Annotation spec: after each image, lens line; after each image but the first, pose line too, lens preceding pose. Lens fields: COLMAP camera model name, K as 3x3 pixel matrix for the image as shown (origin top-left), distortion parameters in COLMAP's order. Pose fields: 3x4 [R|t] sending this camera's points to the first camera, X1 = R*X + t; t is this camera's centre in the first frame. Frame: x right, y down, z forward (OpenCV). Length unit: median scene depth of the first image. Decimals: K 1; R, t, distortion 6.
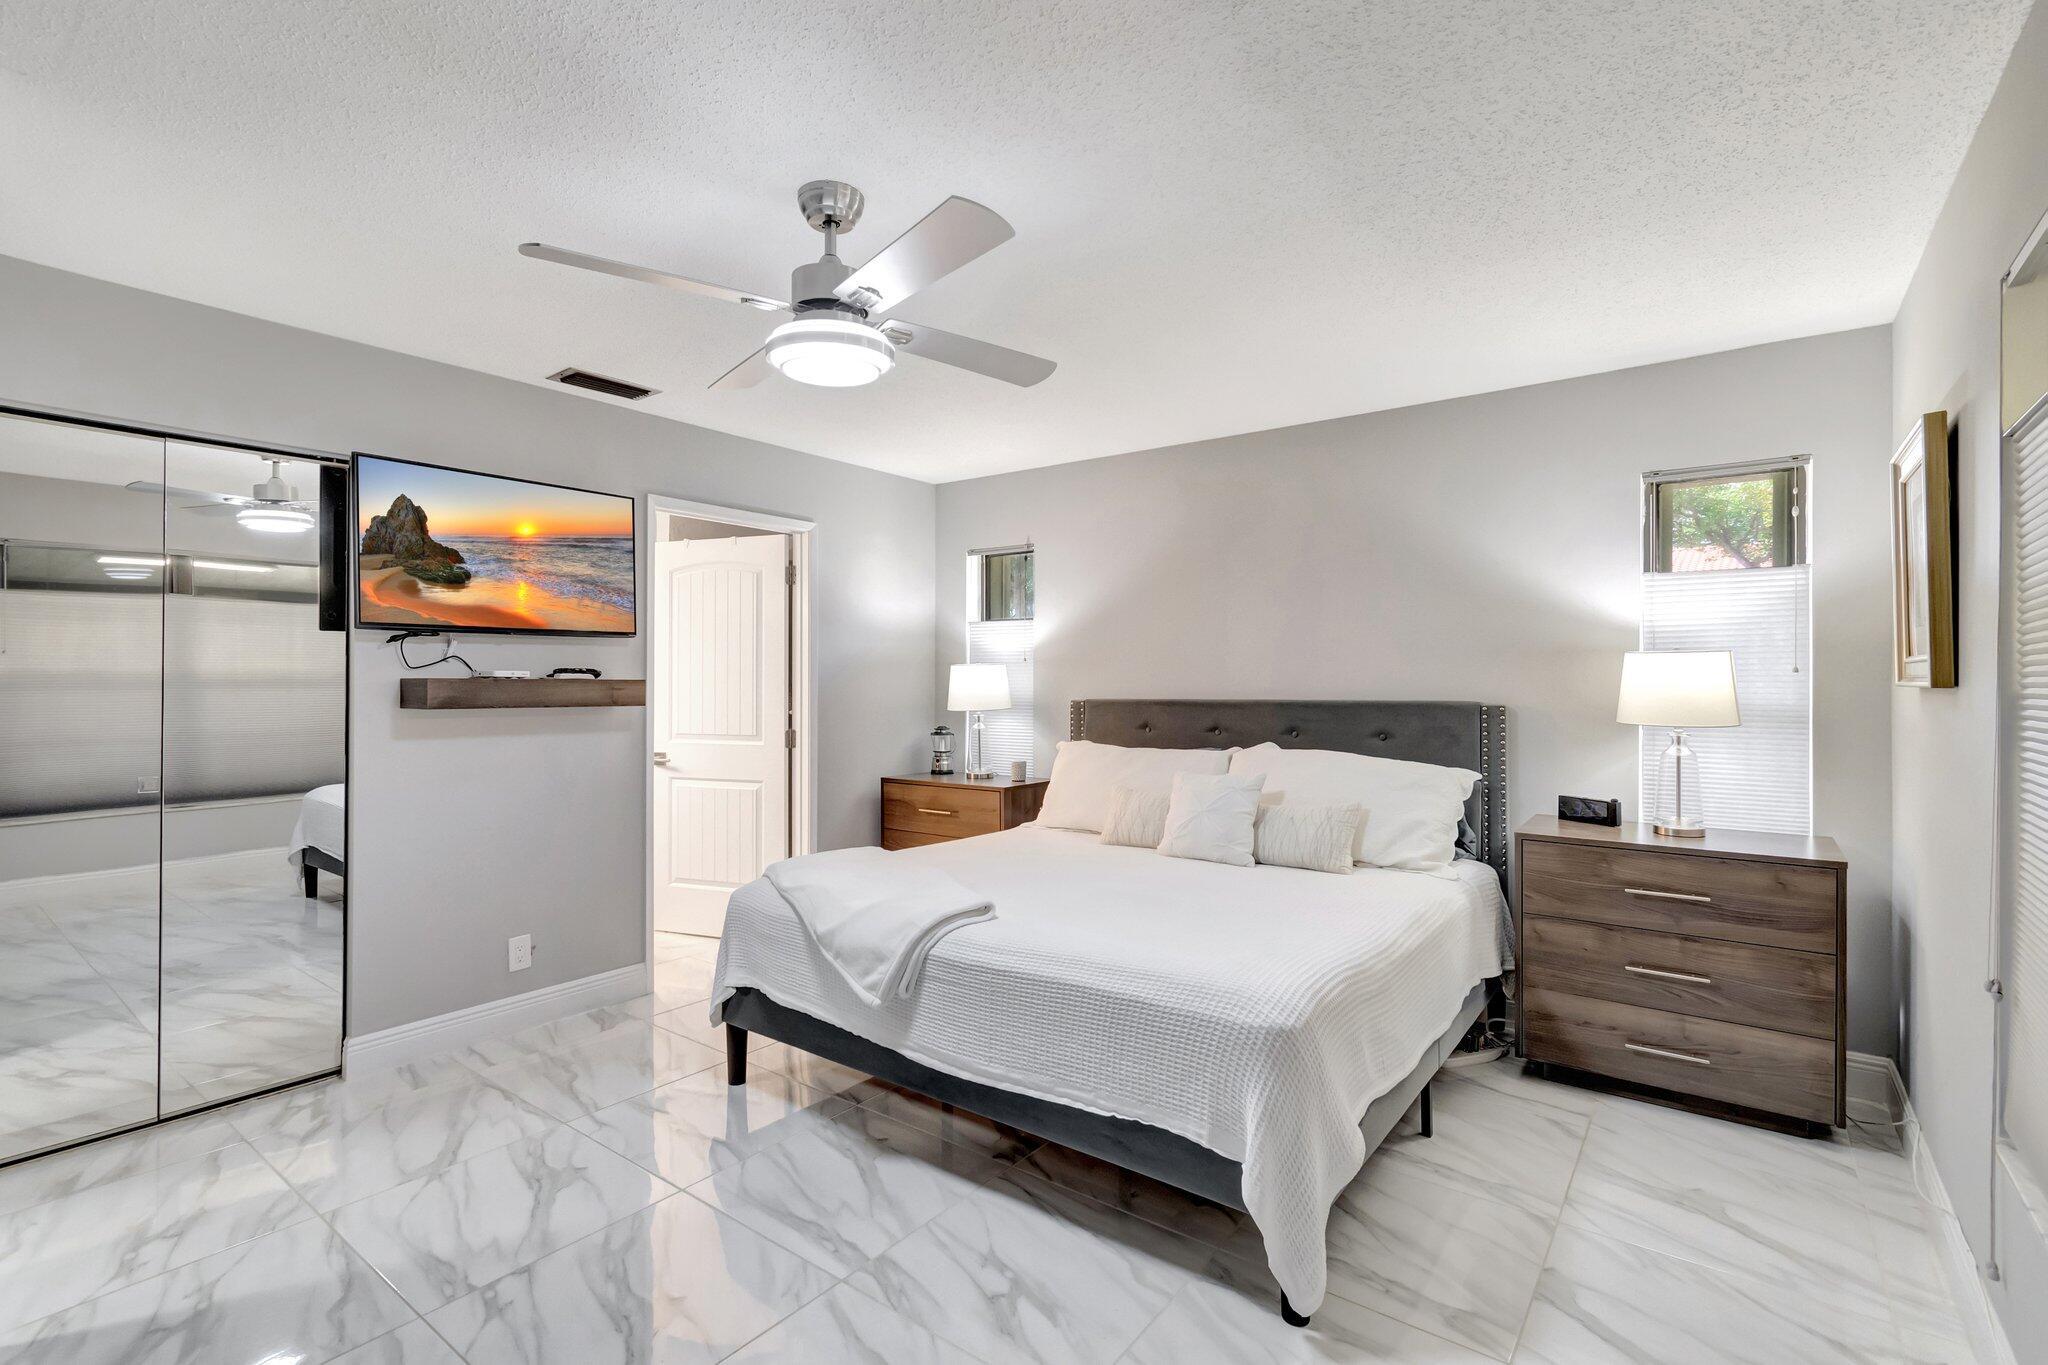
lens RADIAL K [[938.2, 0, 1024.0], [0, 938.2, 682.5], [0, 0, 1]] dist [0.001411, 0.000267]
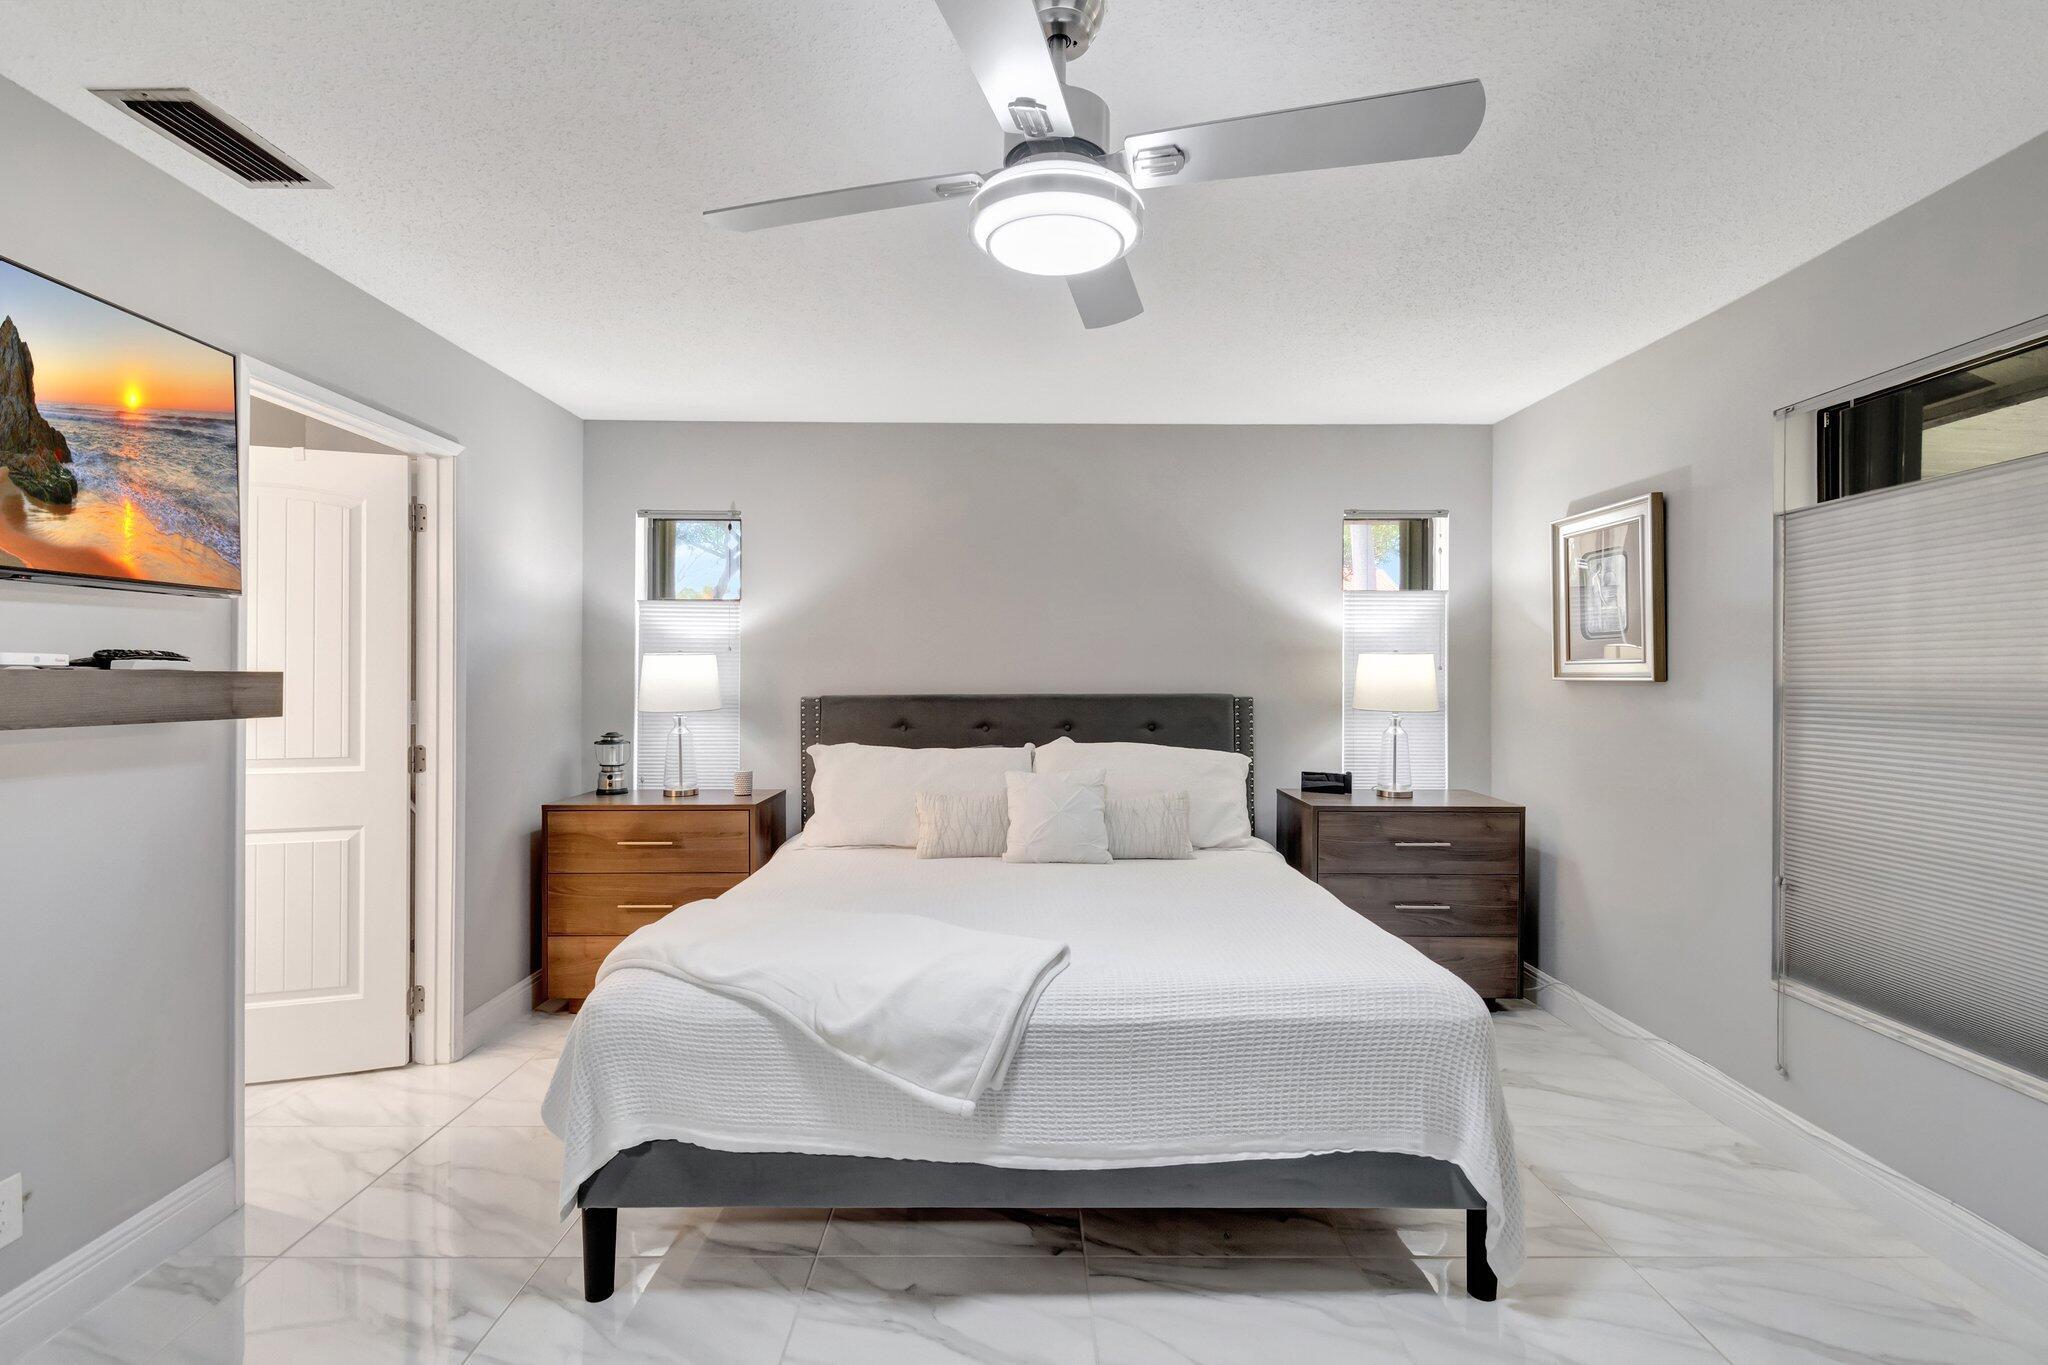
lens RADIAL K [[909.4, 0, 1024.2], [0, 909.4, 673.9], [0, 0, 1]] dist [0.002677, -0.000118]
pose [[0.793817, 0.002933, 0.608150, -0.414658], [-0.001816, 0.999995, -0.002453, -0.000899], [-0.608155, 0.000843, 0.793818, 0.293095]]
